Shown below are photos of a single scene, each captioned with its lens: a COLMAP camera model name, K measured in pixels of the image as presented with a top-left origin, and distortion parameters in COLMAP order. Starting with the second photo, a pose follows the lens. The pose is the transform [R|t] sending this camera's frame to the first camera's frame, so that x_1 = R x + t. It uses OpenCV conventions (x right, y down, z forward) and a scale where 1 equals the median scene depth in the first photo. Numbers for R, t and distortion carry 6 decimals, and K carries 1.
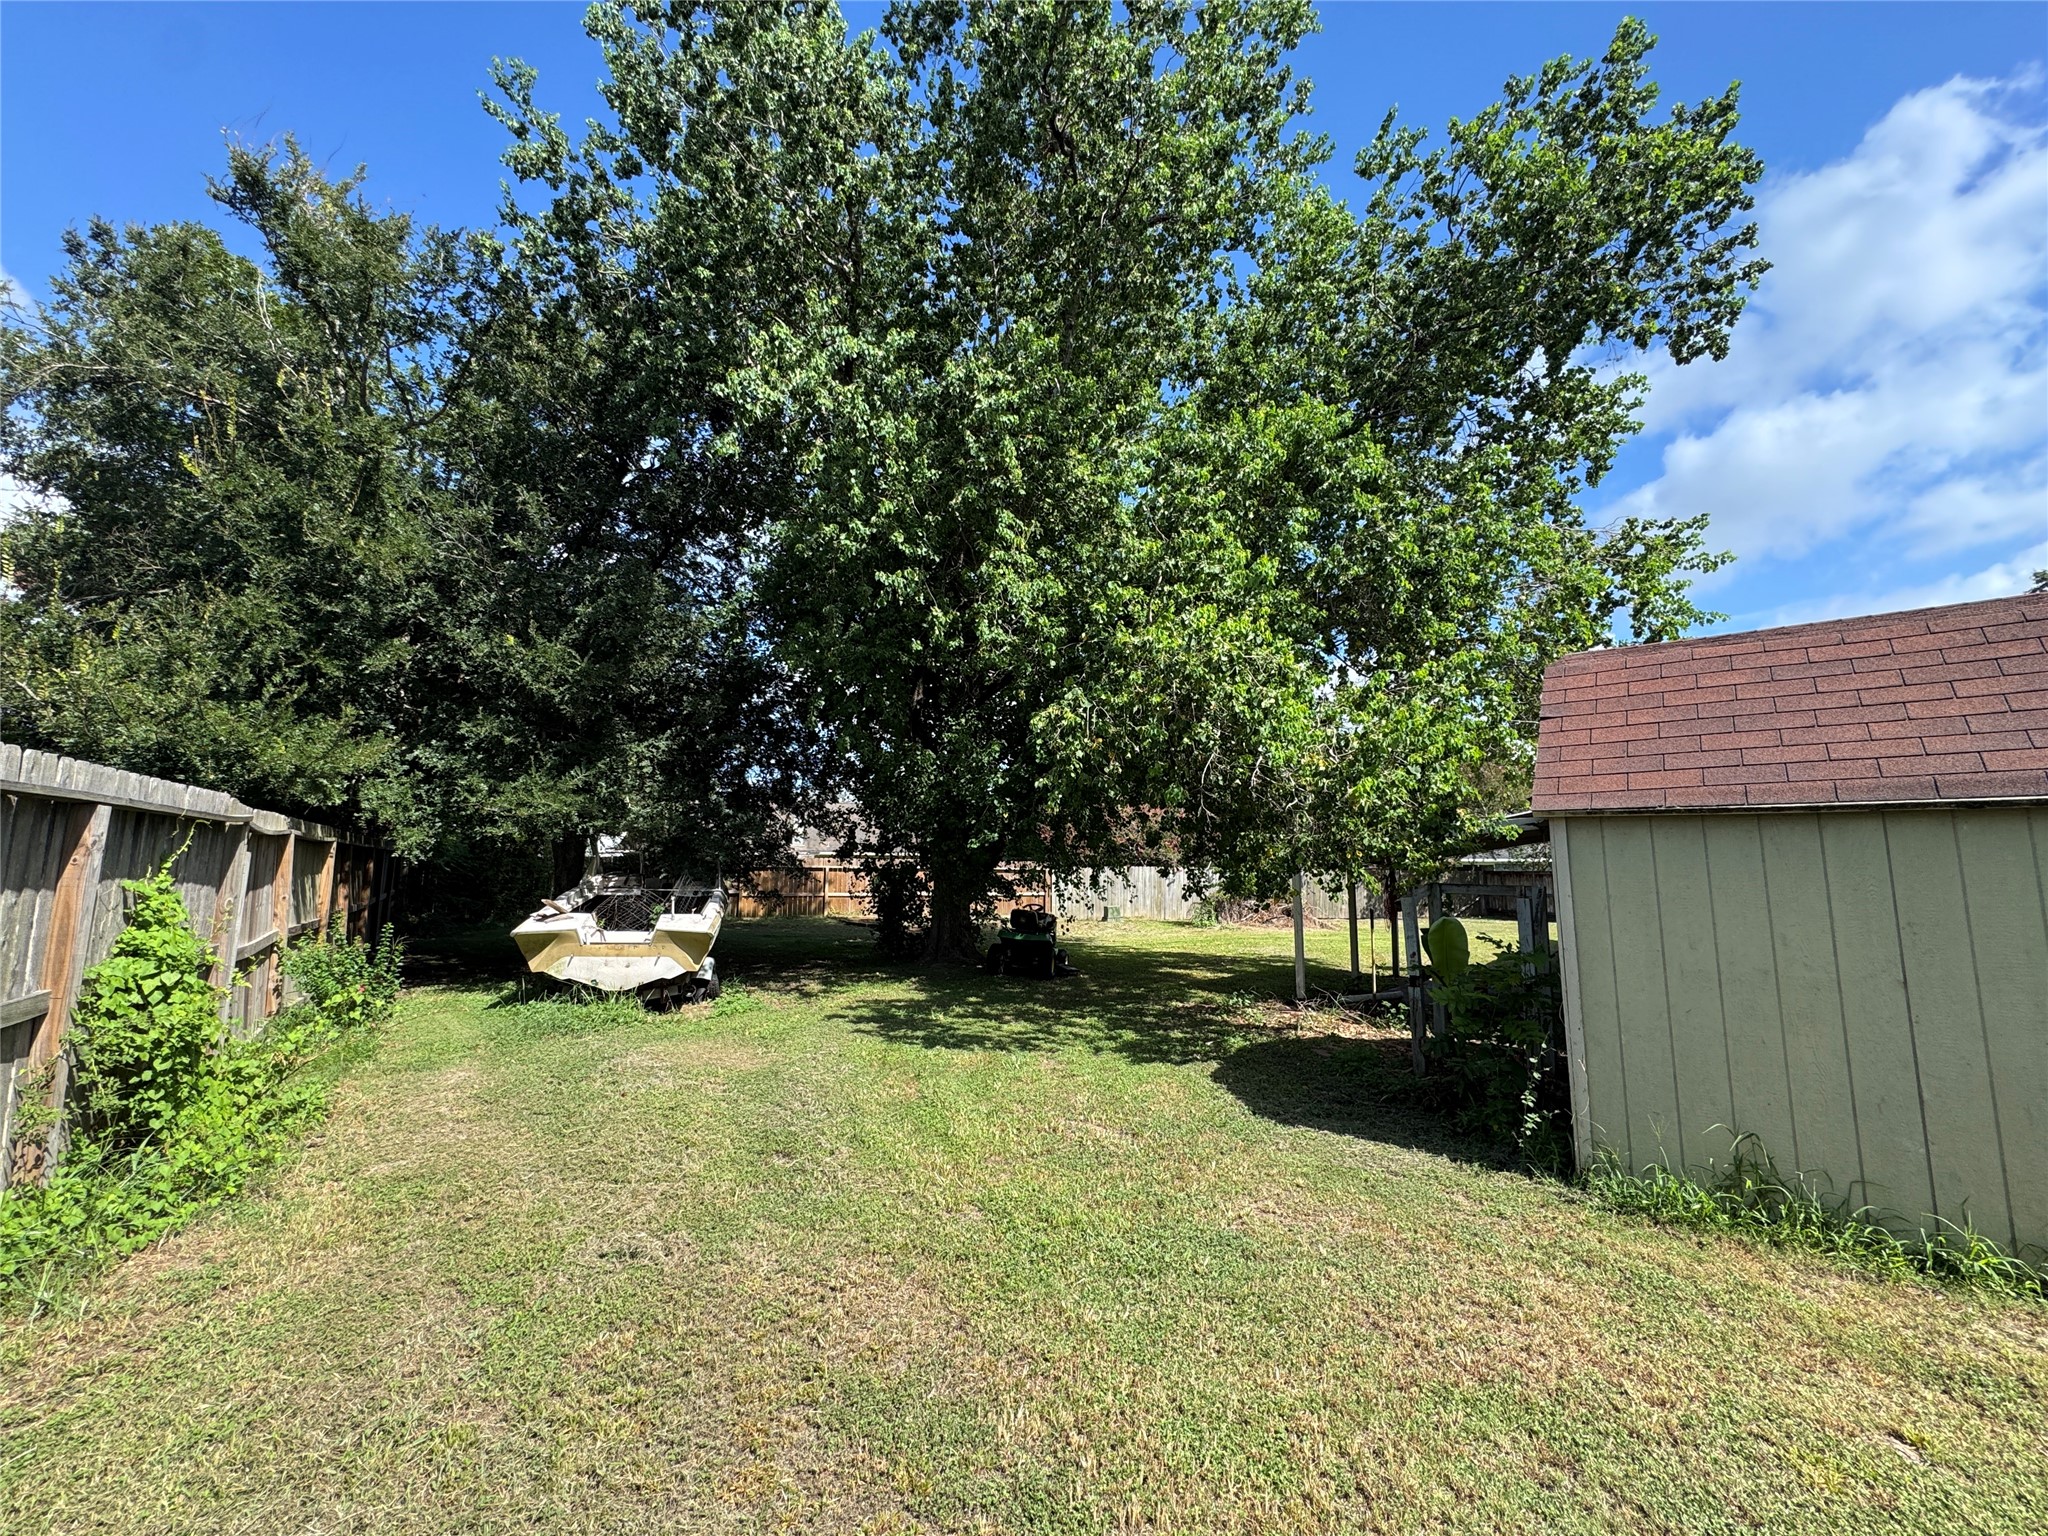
lens RADIAL K [[815.5, 0, 1022.3], [0, 815.5, 766.8], [0, 0, 1]] dist [-0.004389, 0.000430]
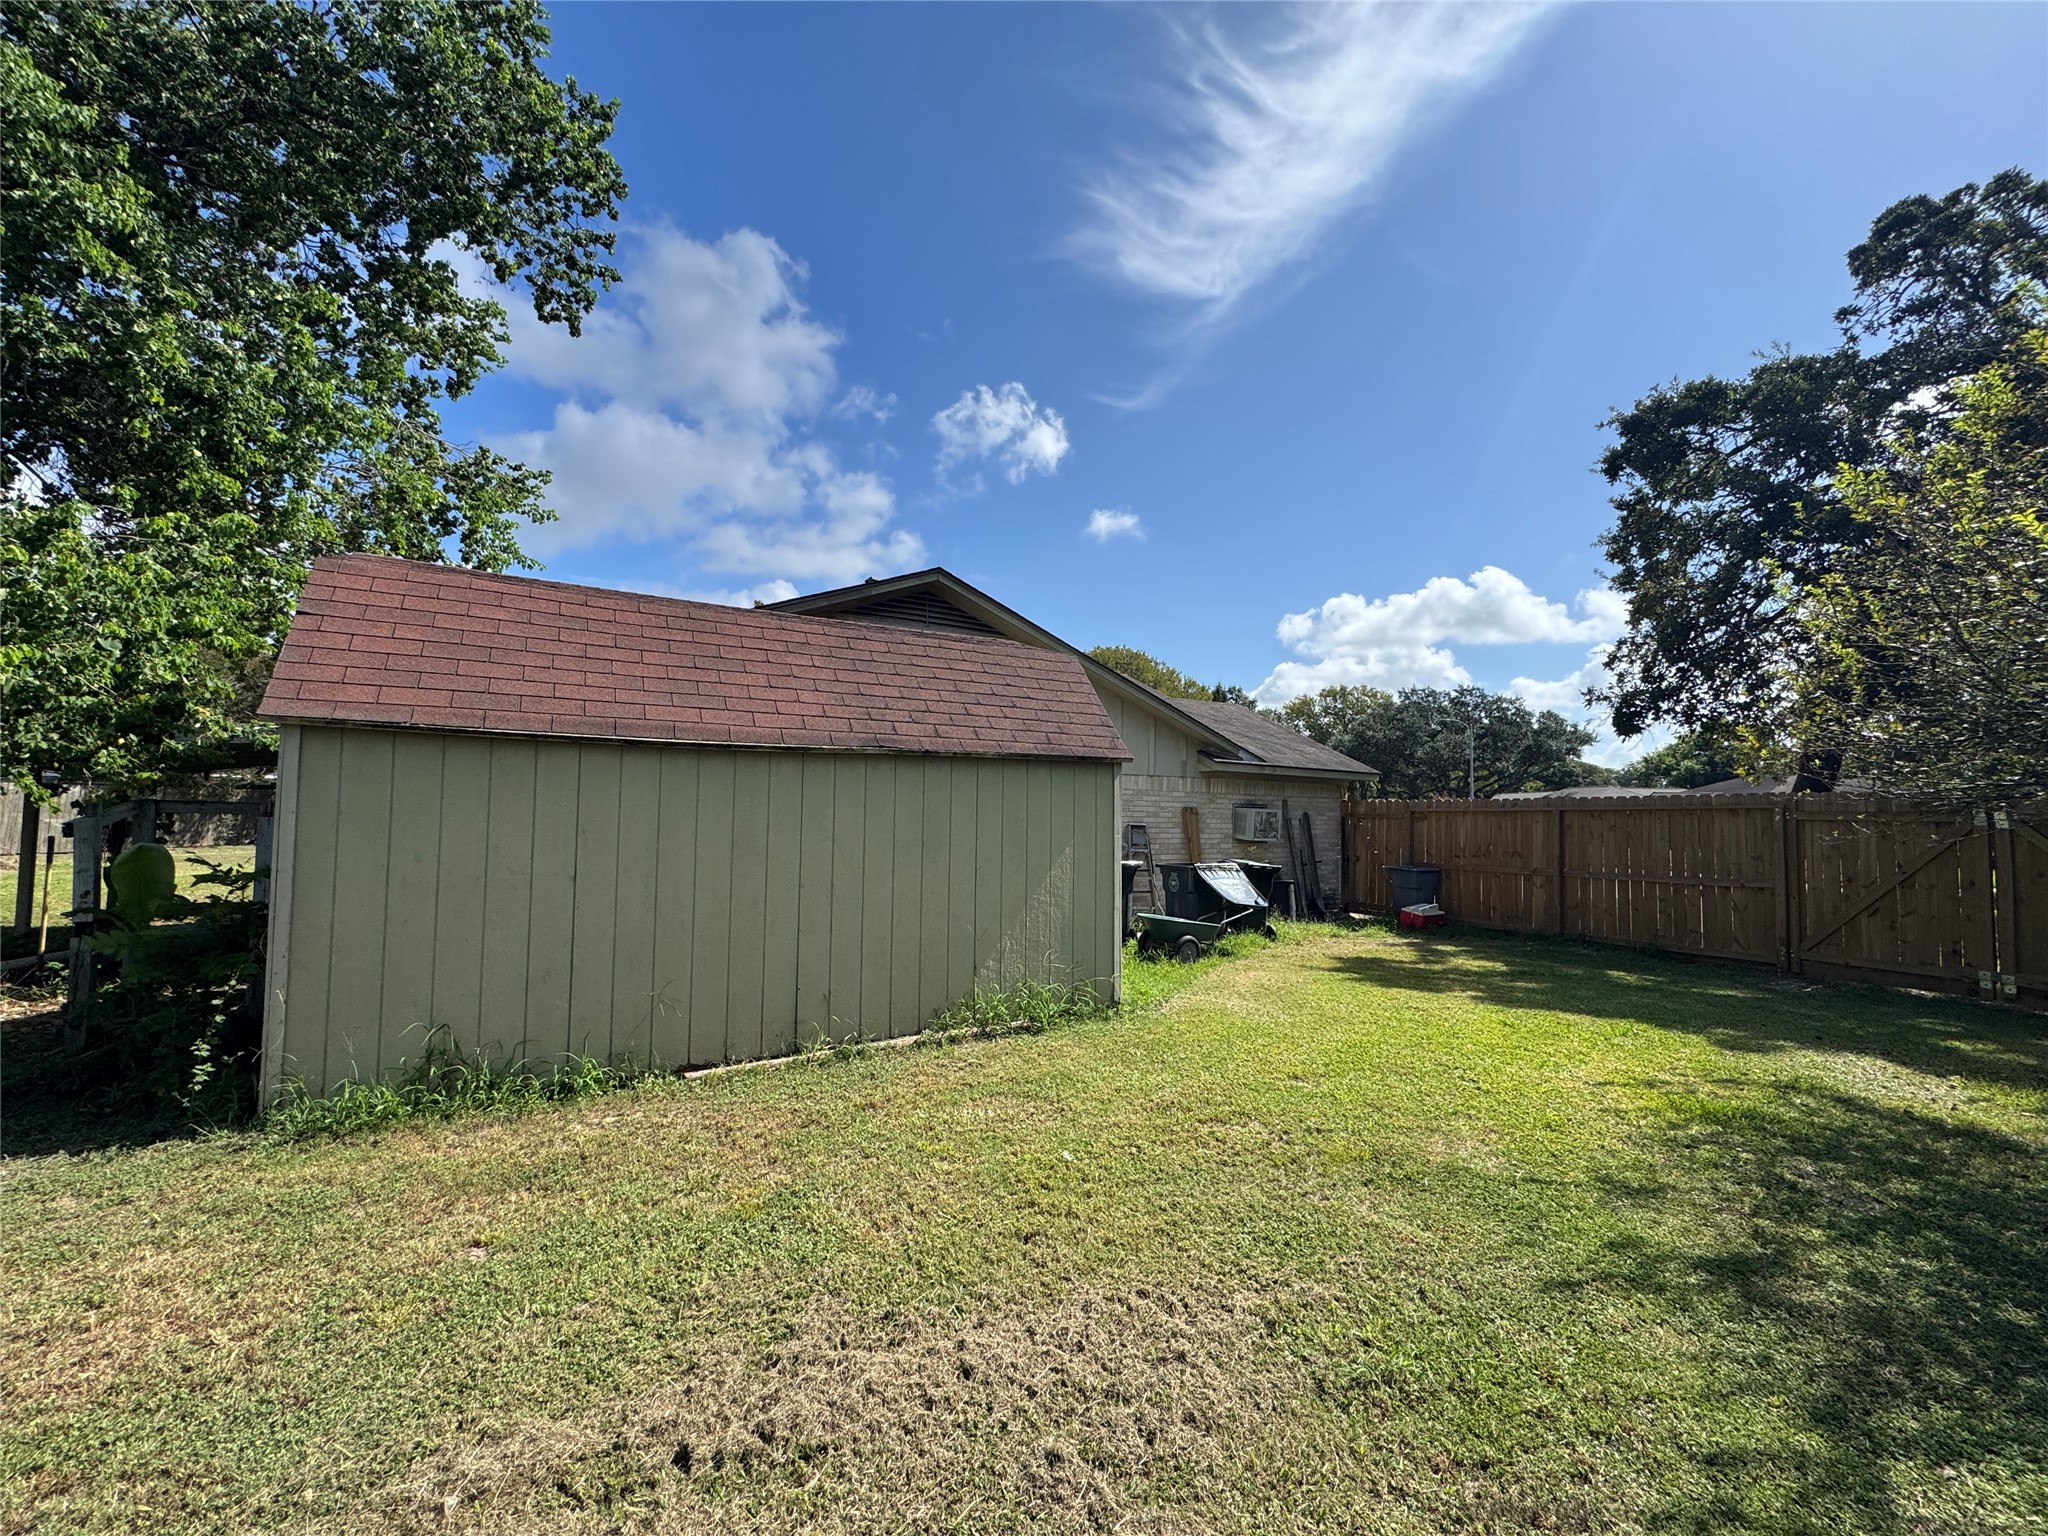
lens RADIAL K [[815.5, 0, 1023.9], [0, 815.5, 768.5], [0, 0, 1]] dist [-0.004389, 0.000430]
pose [[0.325345, 0.044634, 0.944541, 0.097598], [-0.135714, 0.990748, -0.000071, 0.001720], [-0.935806, -0.128164, 0.328392, -0.051603]]
